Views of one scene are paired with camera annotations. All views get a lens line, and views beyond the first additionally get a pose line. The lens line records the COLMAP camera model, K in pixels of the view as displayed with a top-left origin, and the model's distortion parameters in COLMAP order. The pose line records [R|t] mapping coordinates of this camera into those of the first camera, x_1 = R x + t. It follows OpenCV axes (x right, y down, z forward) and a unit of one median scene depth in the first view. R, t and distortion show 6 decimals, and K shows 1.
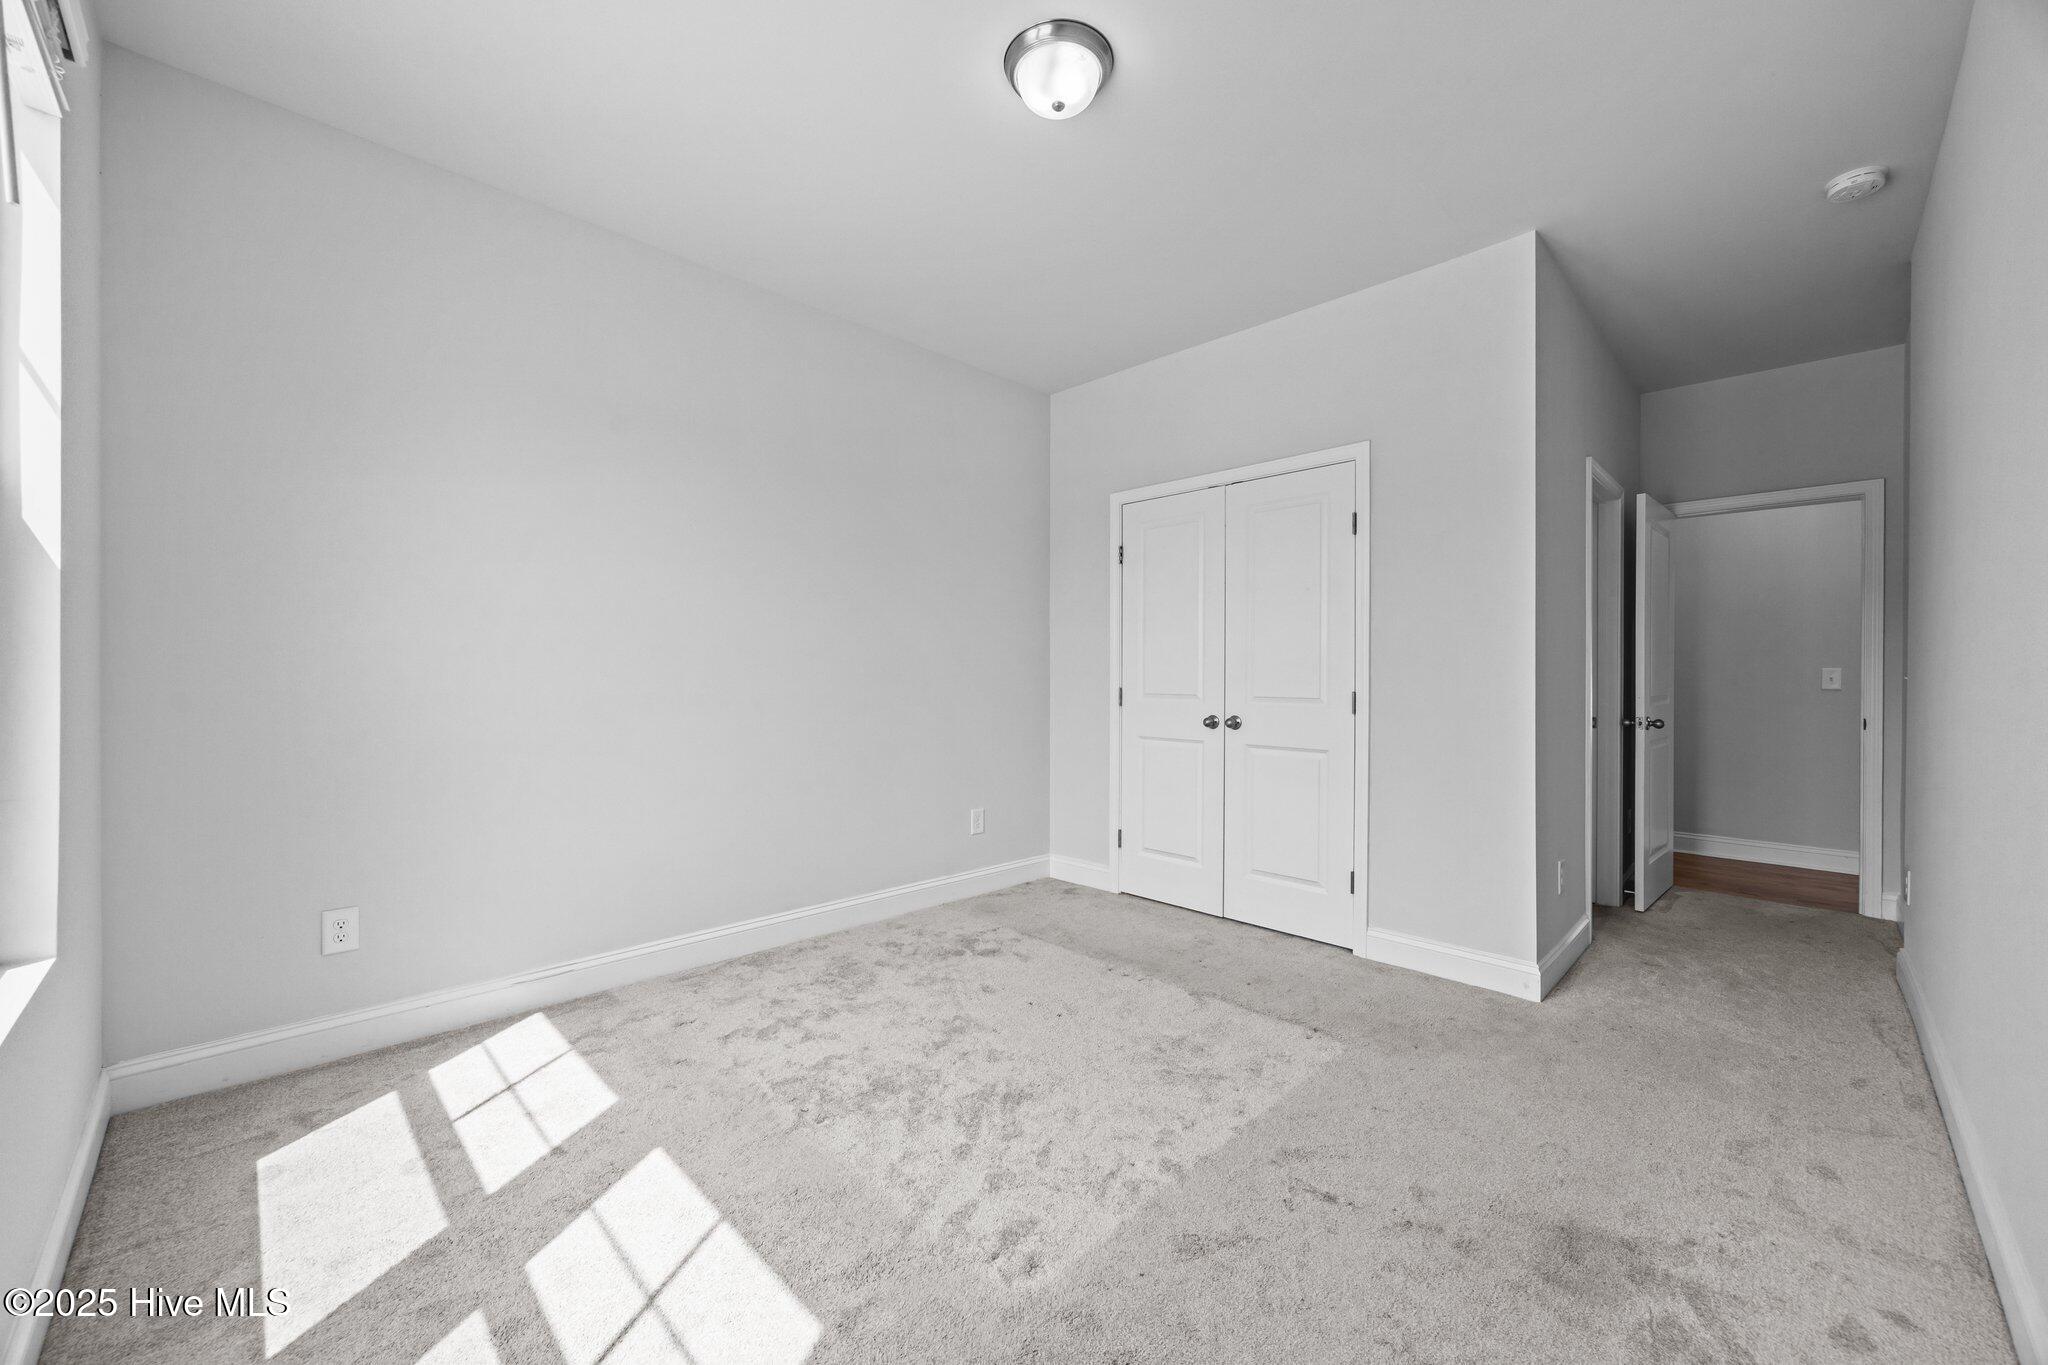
lens RADIAL K [[789.1, 0, 1013.1], [0, 789.1, 674.7], [0, 0, 1]] dist [0.003159, -0.000187]
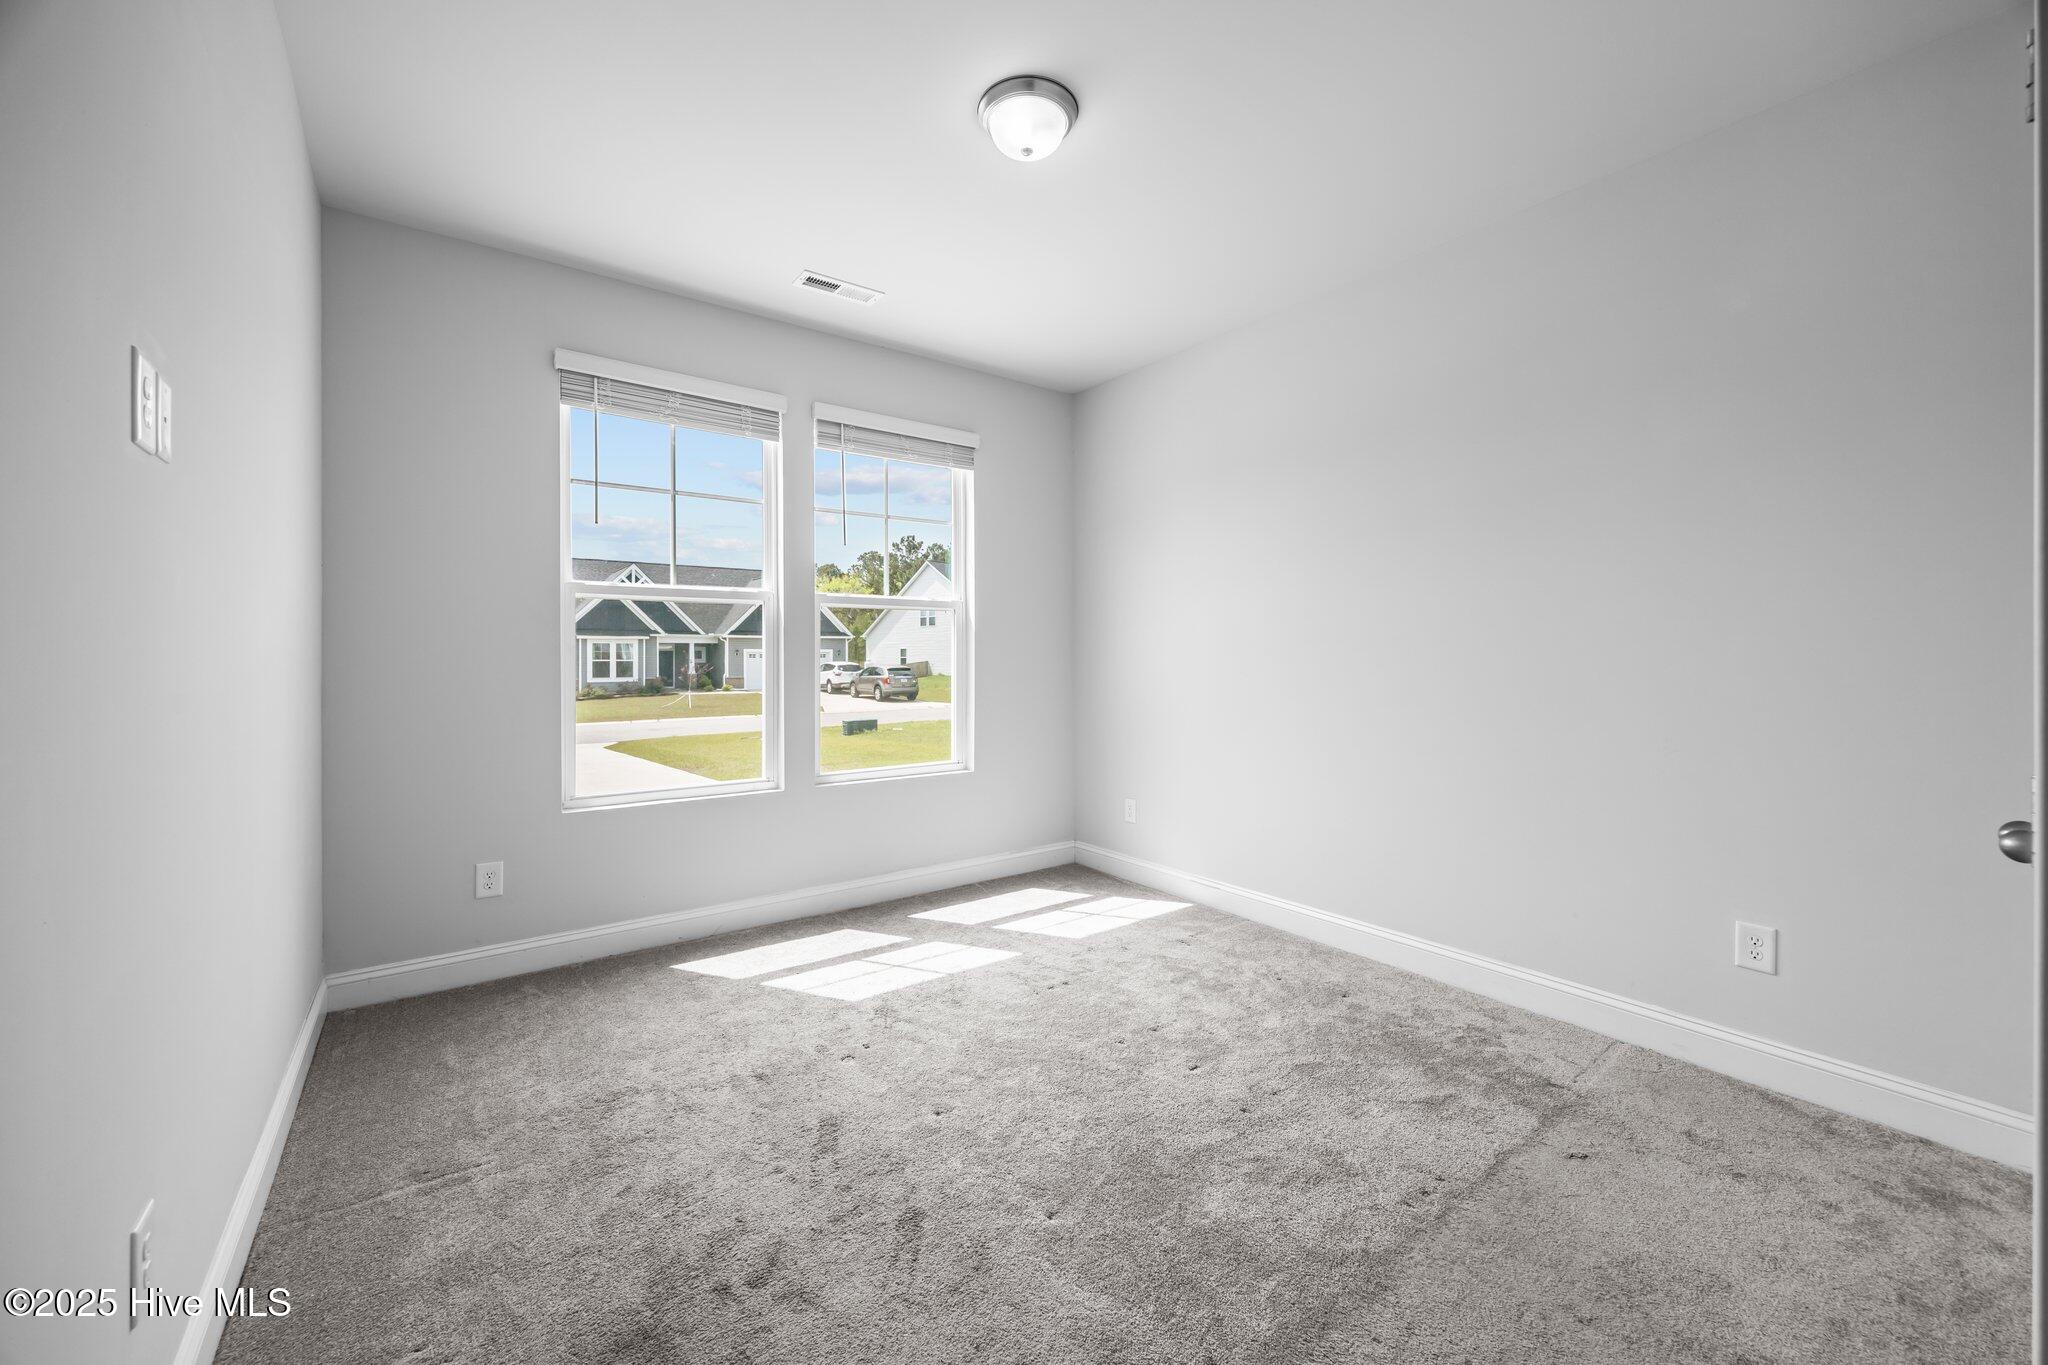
lens RADIAL K [[789.1, 0, 1014.3], [0, 789.1, 672.4], [0, 0, 1]] dist [0.003159, -0.000187]
pose [[-0.153624, 0.000996, -0.988129, 1.085432], [-0.009956, 0.999947, 0.002556, 0.008202], [0.988079, 0.010230, -0.153606, 1.137617]]
